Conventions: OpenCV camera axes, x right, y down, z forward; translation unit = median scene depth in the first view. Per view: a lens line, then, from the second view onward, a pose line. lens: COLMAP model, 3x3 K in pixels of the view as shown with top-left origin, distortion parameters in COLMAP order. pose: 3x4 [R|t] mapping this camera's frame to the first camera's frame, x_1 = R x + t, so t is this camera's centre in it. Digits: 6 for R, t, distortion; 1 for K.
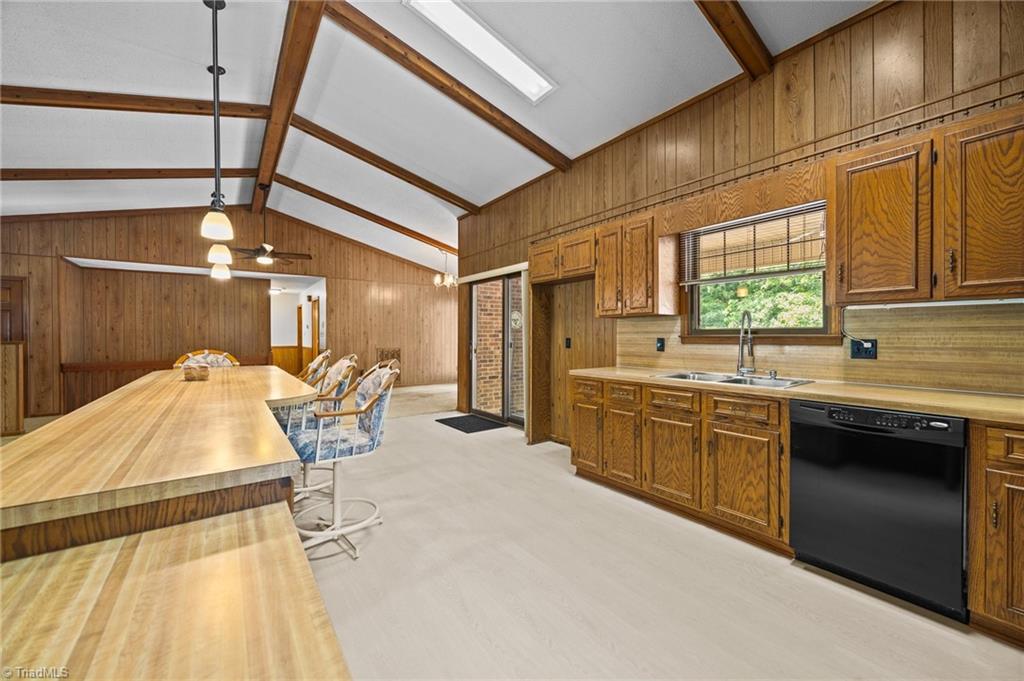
lens RADIAL K [[391.1, 0, 513.6], [0, 391.1, 337.3], [0, 0, 1]] dist [-0.001972, 0.000207]
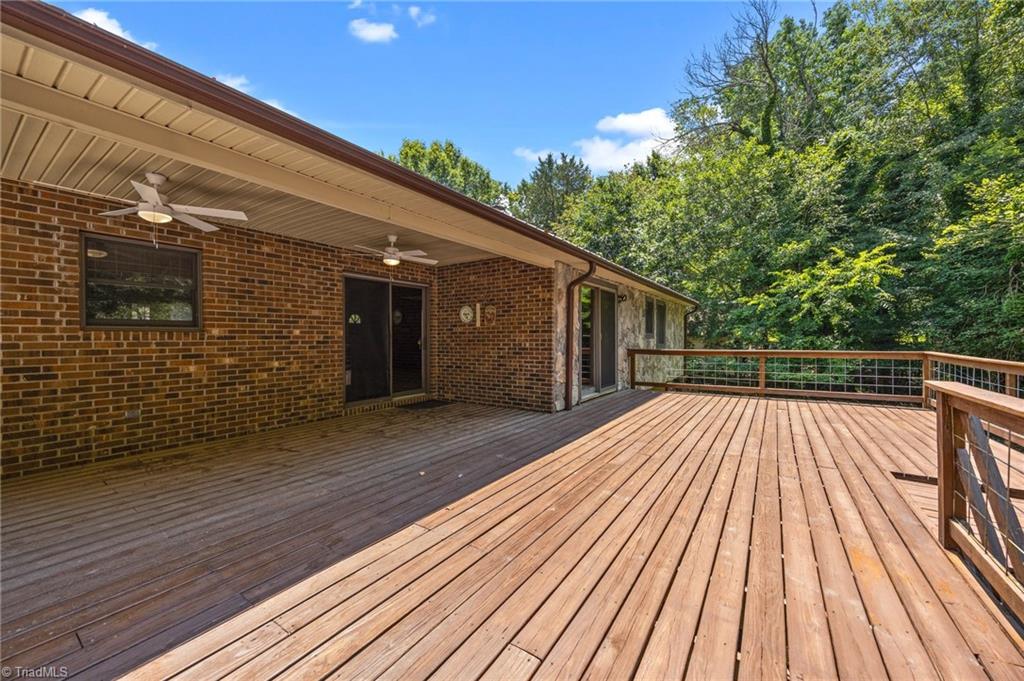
lens RADIAL K [[391.1, 0, 512.0], [0, 391.1, 339.5], [0, 0, 1]] dist [-0.001972, 0.000207]
pose [[0.335060, 0.004573, -0.942186, 1.072859], [0.003278, 0.999977, 0.006019, 0.017994], [0.942191, -0.005106, 0.335038, 0.791745]]
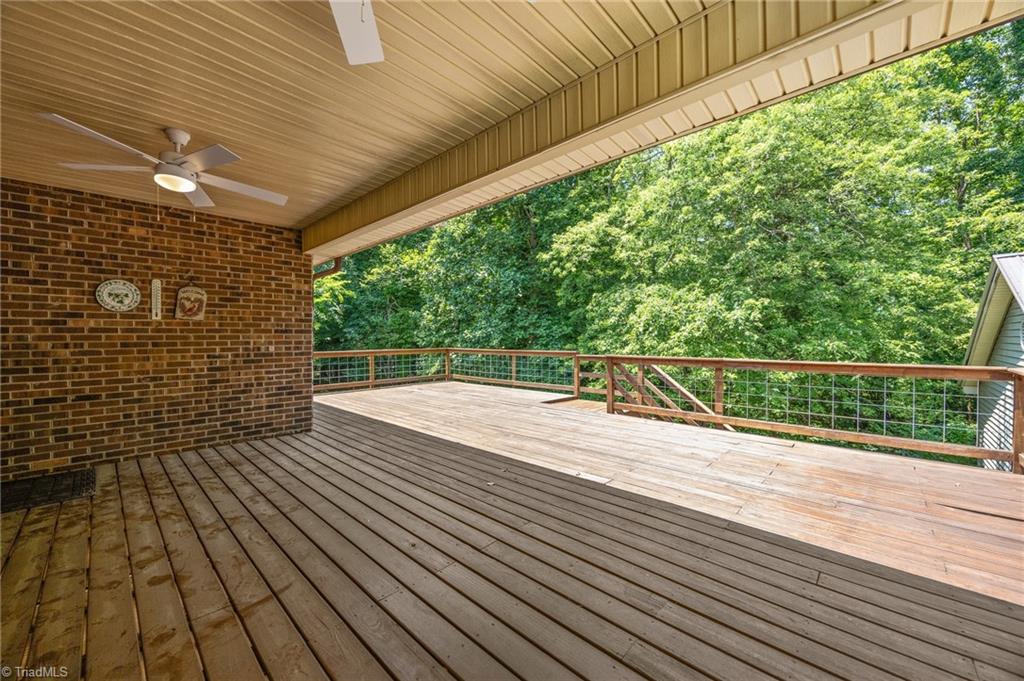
lens RADIAL K [[391.1, 0, 512.5], [0, 391.1, 336.8], [0, 0, 1]] dist [-0.001972, 0.000207]
pose [[0.983310, -0.002631, 0.181918, 0.473621], [0.003961, 0.999968, -0.006950, 0.021644], [-0.181893, 0.007555, 0.983289, 0.362220]]
